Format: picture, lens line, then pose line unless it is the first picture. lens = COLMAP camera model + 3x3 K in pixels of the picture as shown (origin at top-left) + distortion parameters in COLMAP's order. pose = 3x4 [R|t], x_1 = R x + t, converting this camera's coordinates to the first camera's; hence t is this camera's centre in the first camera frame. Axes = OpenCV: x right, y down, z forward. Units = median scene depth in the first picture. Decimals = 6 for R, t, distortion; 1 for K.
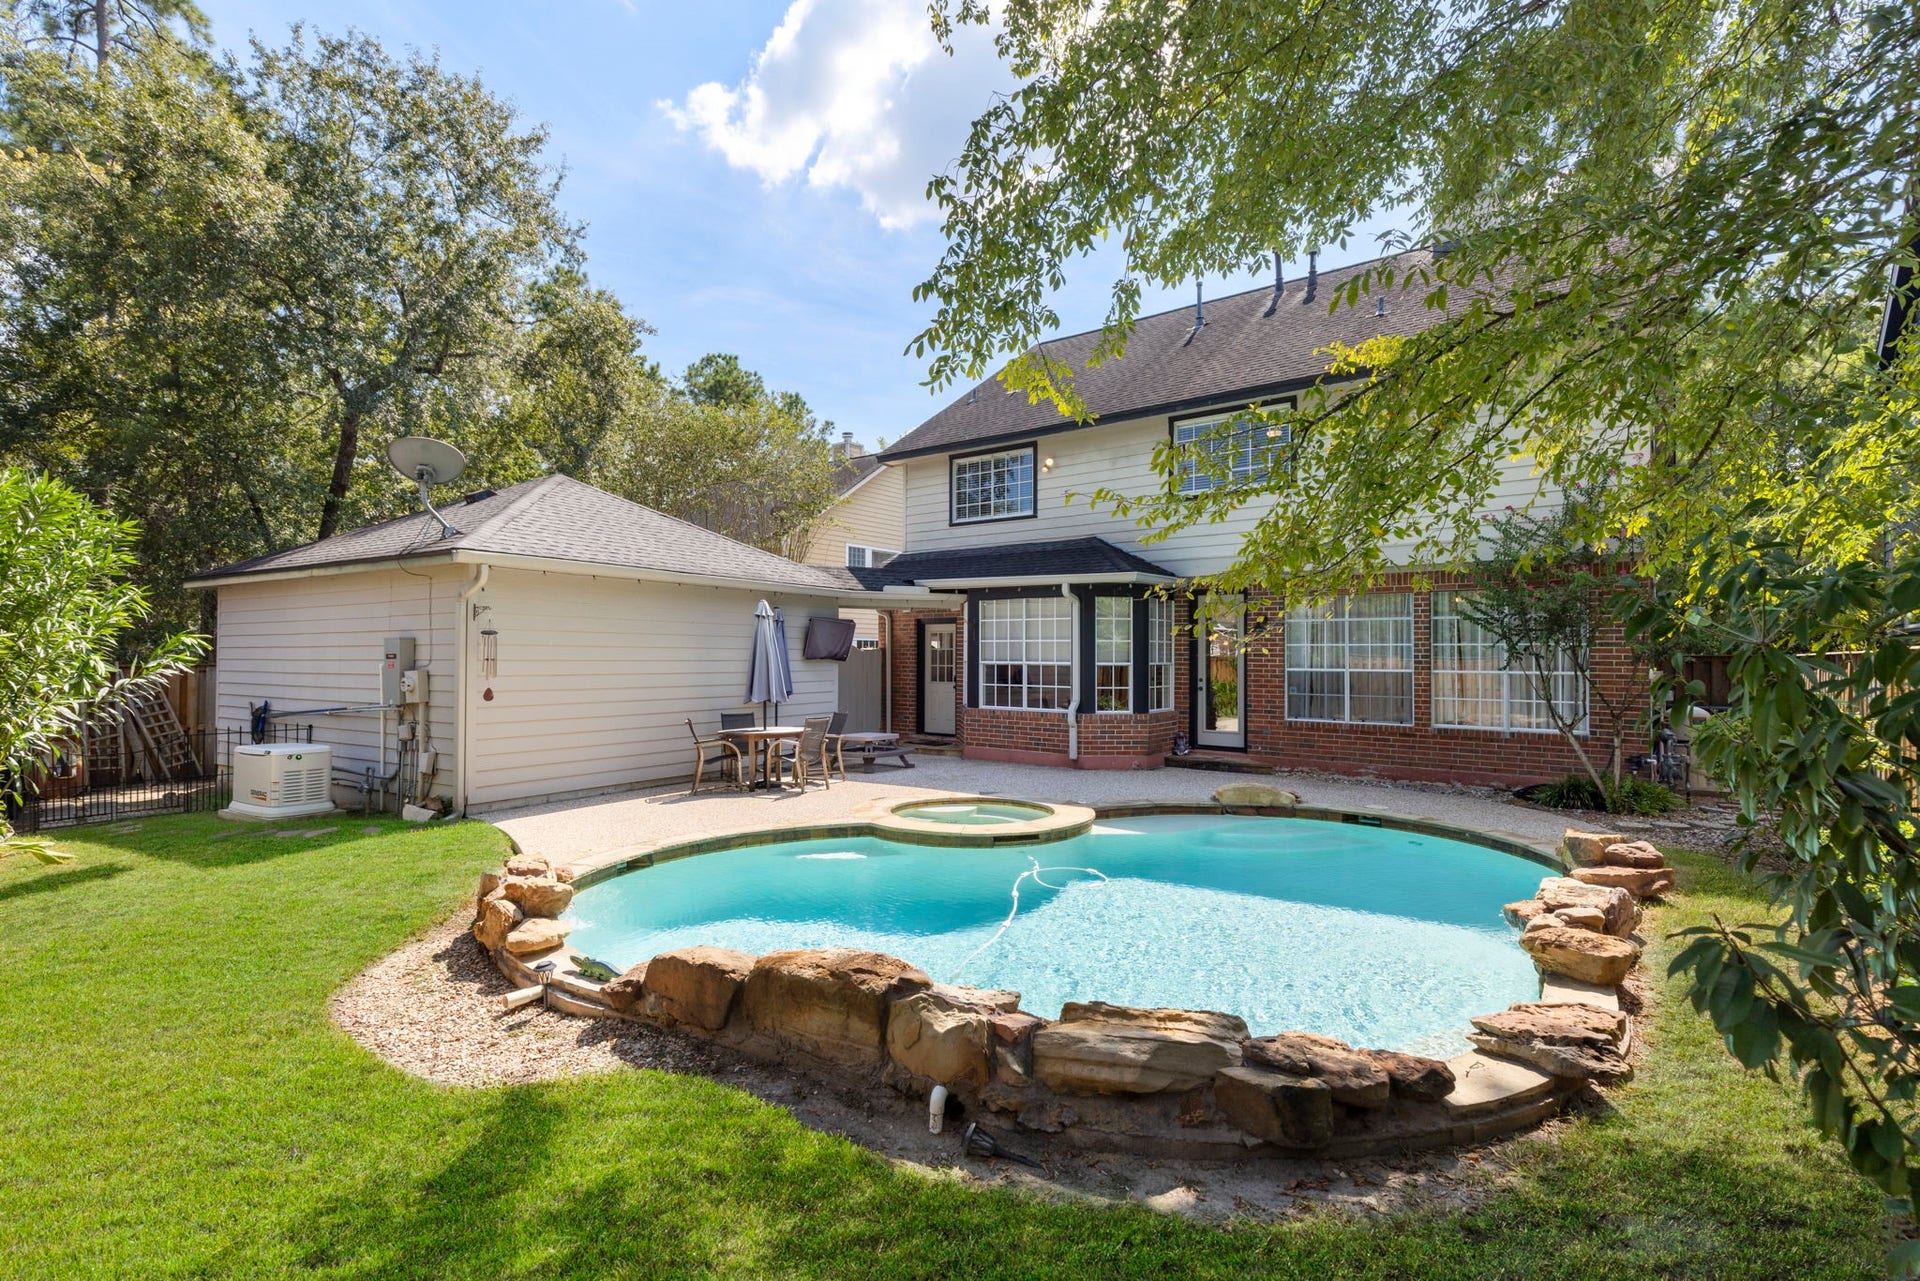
lens RADIAL K [[785.3, 0, 965.1], [0, 785.3, 652.7], [0, 0, 1]] dist [0.003548, 0.000130]
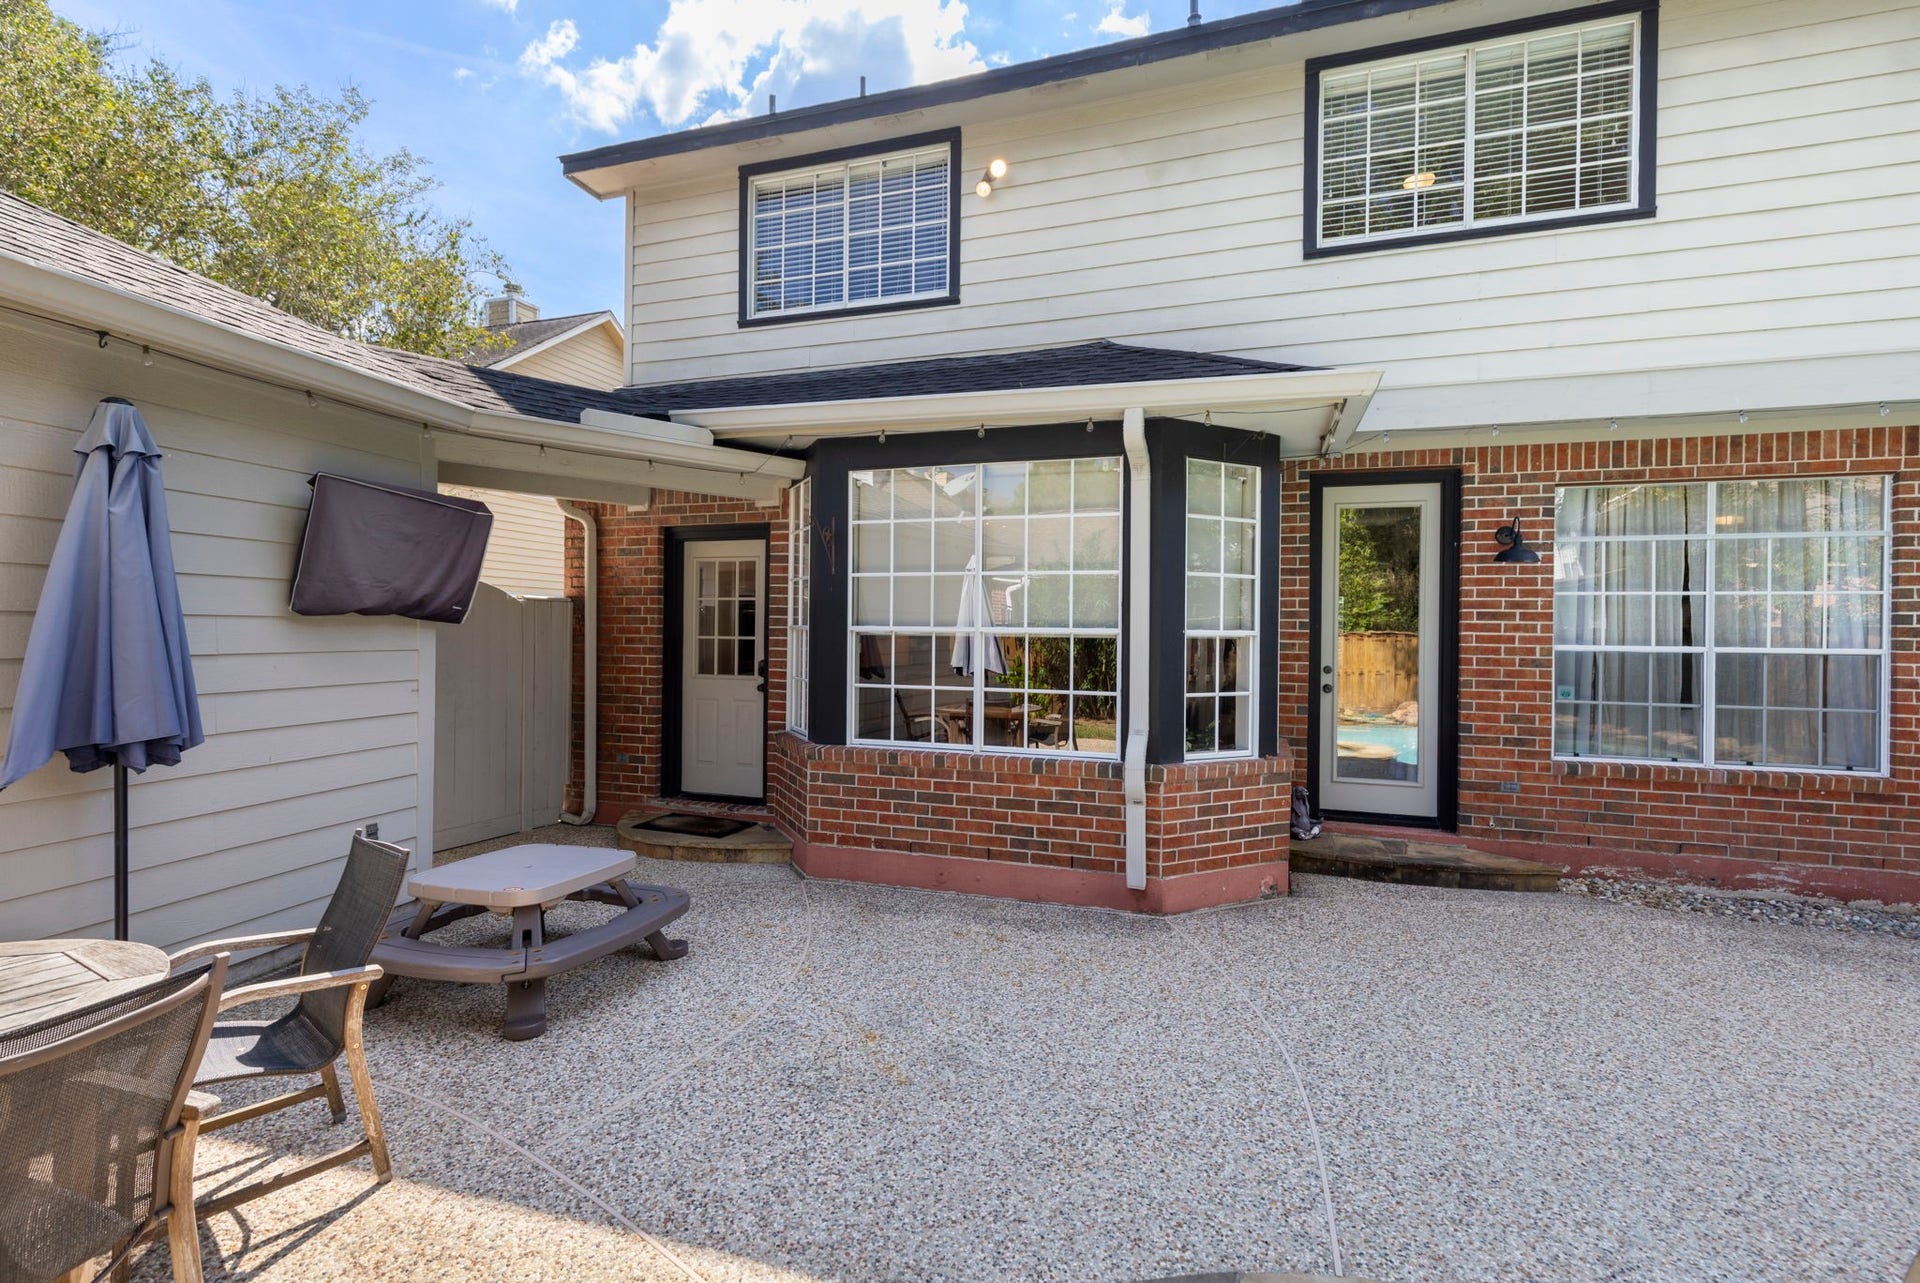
lens RADIAL K [[785.3, 0, 941.0], [0, 785.3, 644.3], [0, 0, 1]] dist [0.003548, 0.000130]
pose [[0.944102, 0.003561, 0.329636, -0.065414], [-0.009691, 0.999809, 0.016954, 0.012726], [-0.329512, -0.019200, 0.943956, 0.599957]]
